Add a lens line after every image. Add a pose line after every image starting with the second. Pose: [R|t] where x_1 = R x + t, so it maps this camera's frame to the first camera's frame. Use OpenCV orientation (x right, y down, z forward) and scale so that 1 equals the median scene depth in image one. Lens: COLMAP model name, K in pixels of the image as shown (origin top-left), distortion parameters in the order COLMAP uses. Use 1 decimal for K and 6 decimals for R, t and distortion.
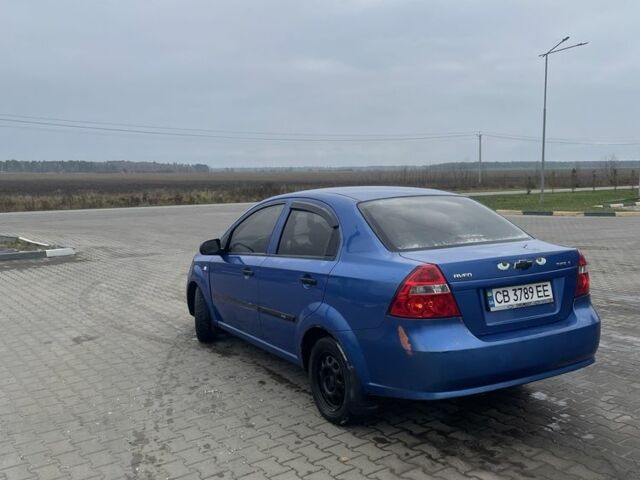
lens RADIAL K [[636.2, 0, 319.9], [0, 636.2, 240.1], [0, 0, 1]] dist [0.042717, 0.000000]
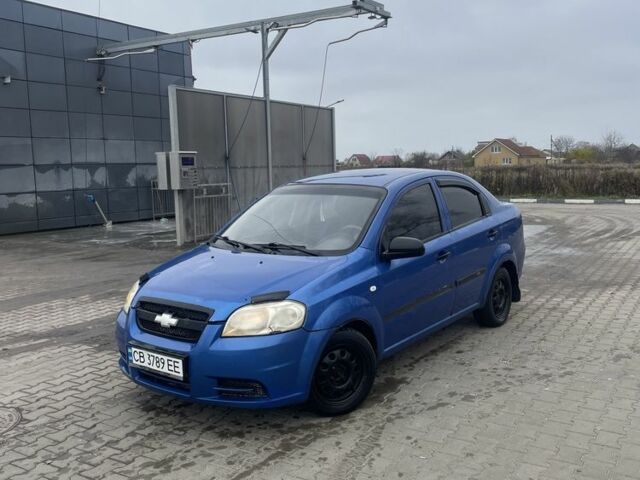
lens RADIAL K [[636.2, 0, 310.8], [0, 636.2, 239.4], [0, 0, 1]] dist [0.042717, 0.000000]
pose [[-0.364656, -0.097924, 0.925979, -1.039591], [0.122590, 0.980750, 0.151993, -0.165844], [-0.923037, 0.168941, -0.345632, 1.675930]]
